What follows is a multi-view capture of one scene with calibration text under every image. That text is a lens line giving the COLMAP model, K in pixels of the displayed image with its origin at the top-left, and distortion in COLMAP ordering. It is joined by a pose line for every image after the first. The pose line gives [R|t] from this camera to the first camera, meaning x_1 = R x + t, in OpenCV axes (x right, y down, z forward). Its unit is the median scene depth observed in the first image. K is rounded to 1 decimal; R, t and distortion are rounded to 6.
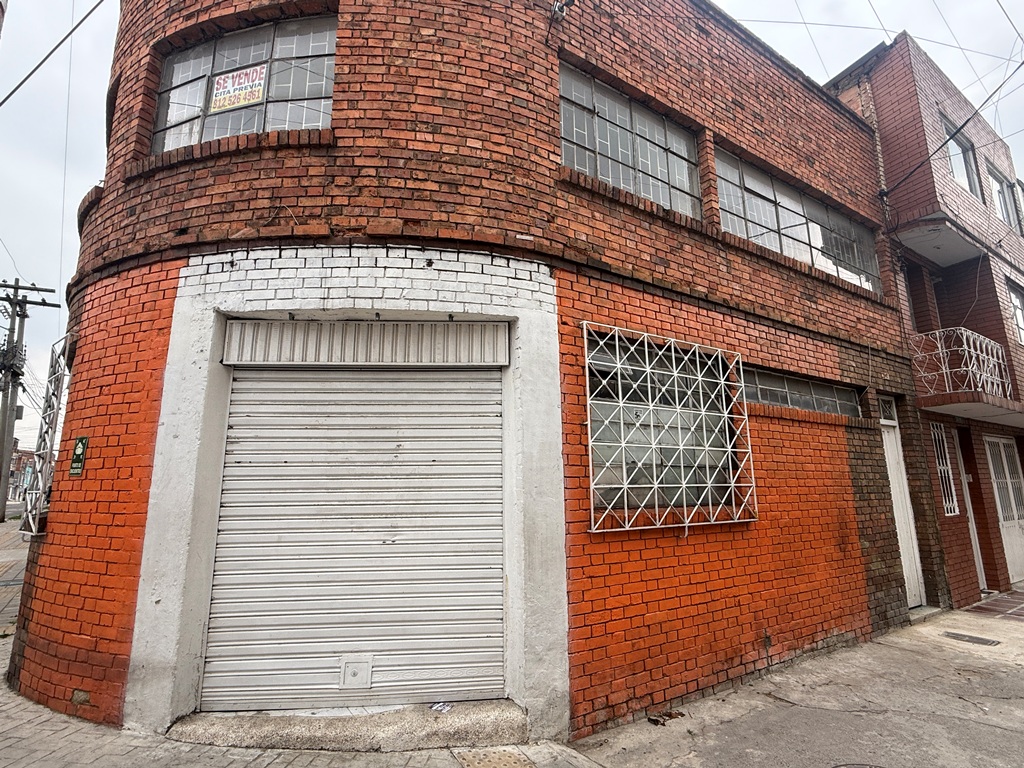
lens RADIAL K [[508.2, 0, 518.3], [0, 508.2, 385.0], [0, 0, 1]] dist [0.000279, -0.000033]
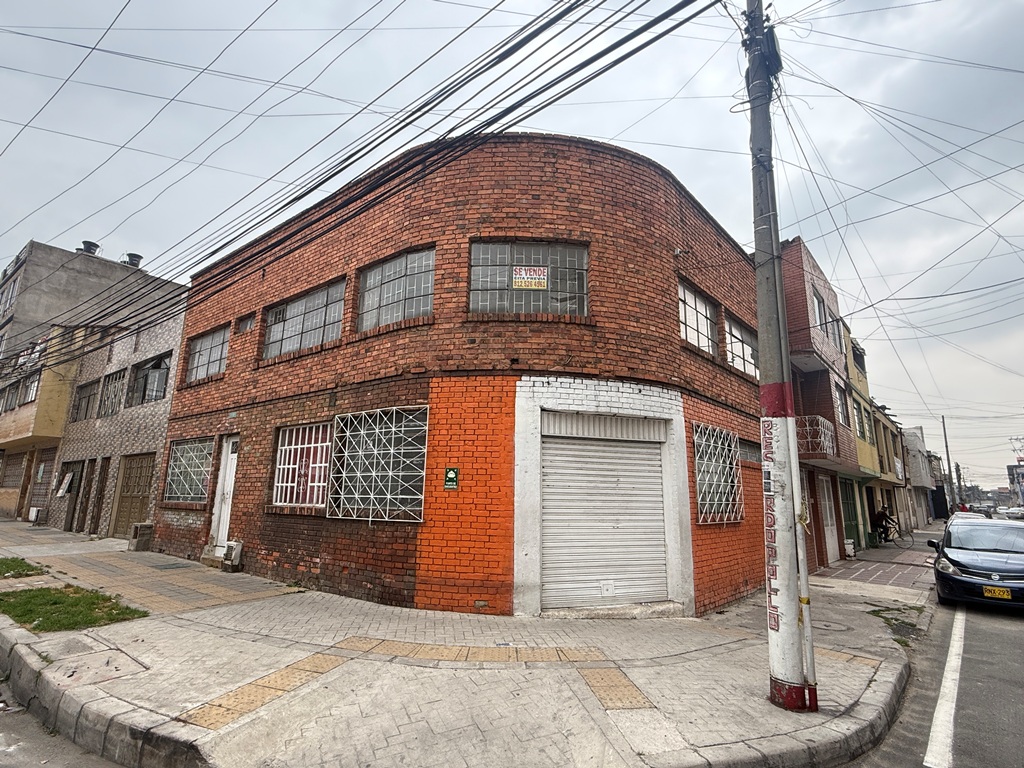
lens RADIAL K [[508.2, 0, 512.0], [0, 508.2, 385.8], [0, 0, 1]] dist [0.000279, -0.000033]
pose [[0.963540, 0.083360, 0.254247, -1.176889], [-0.079337, 0.996507, -0.026055, -0.164332], [-0.255530, 0.004934, 0.966788, -0.835320]]
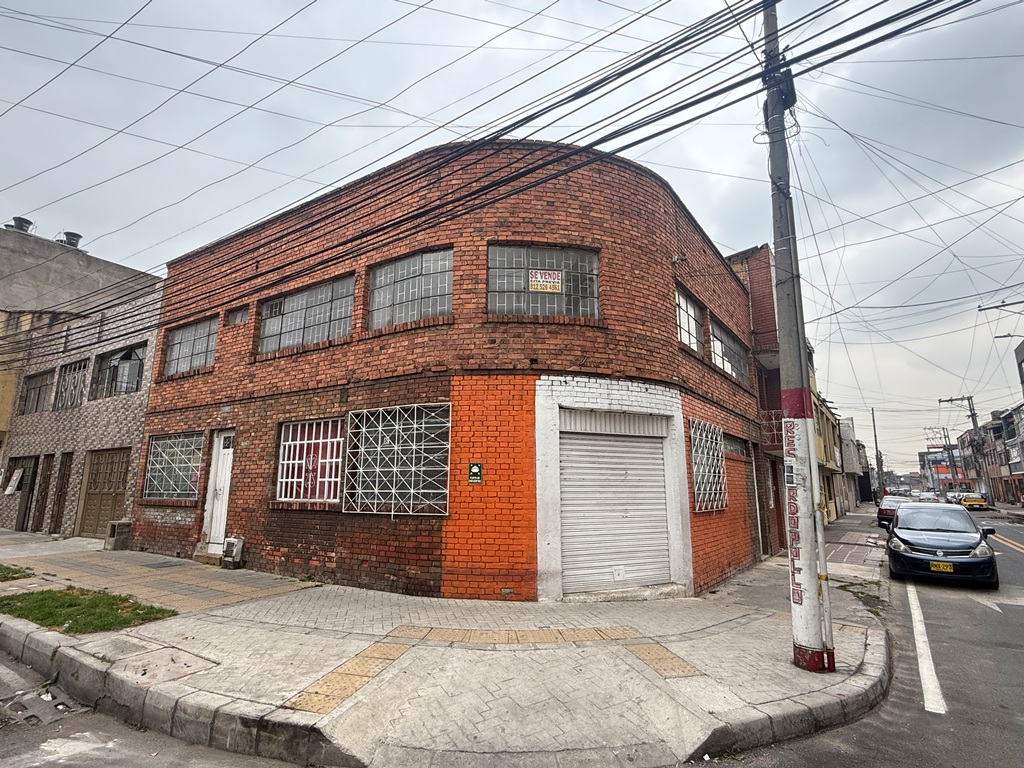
lens RADIAL K [[508.2, 0, 512.6], [0, 508.2, 383.6], [0, 0, 1]] dist [0.000279, -0.000033]
pose [[0.933043, 0.085593, 0.349434, -1.465940], [-0.084415, 0.996257, -0.018631, -0.173901], [-0.349721, -0.012114, 0.936776, -0.844600]]
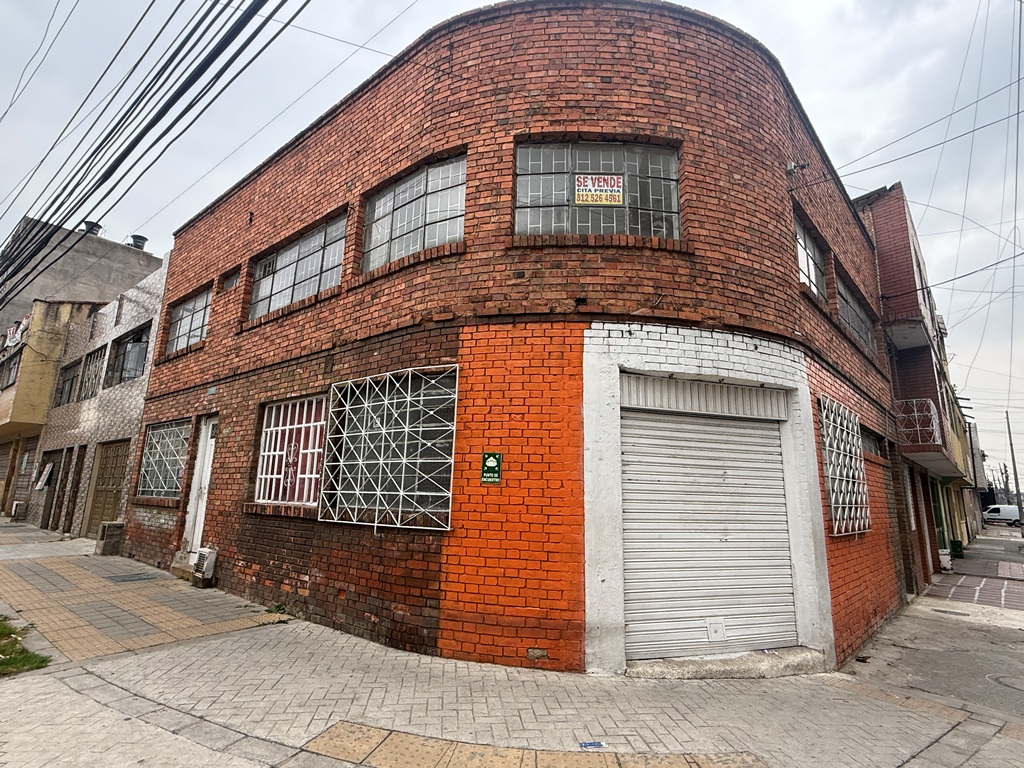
lens RADIAL K [[508.2, 0, 514.3], [0, 508.2, 385.5], [0, 0, 1]] dist [0.000279, -0.000033]
pose [[0.969399, 0.086756, 0.229650, -1.147255], [-0.084306, 0.996229, -0.020479, -0.043441], [-0.230560, 0.000492, 0.973058, -0.244691]]
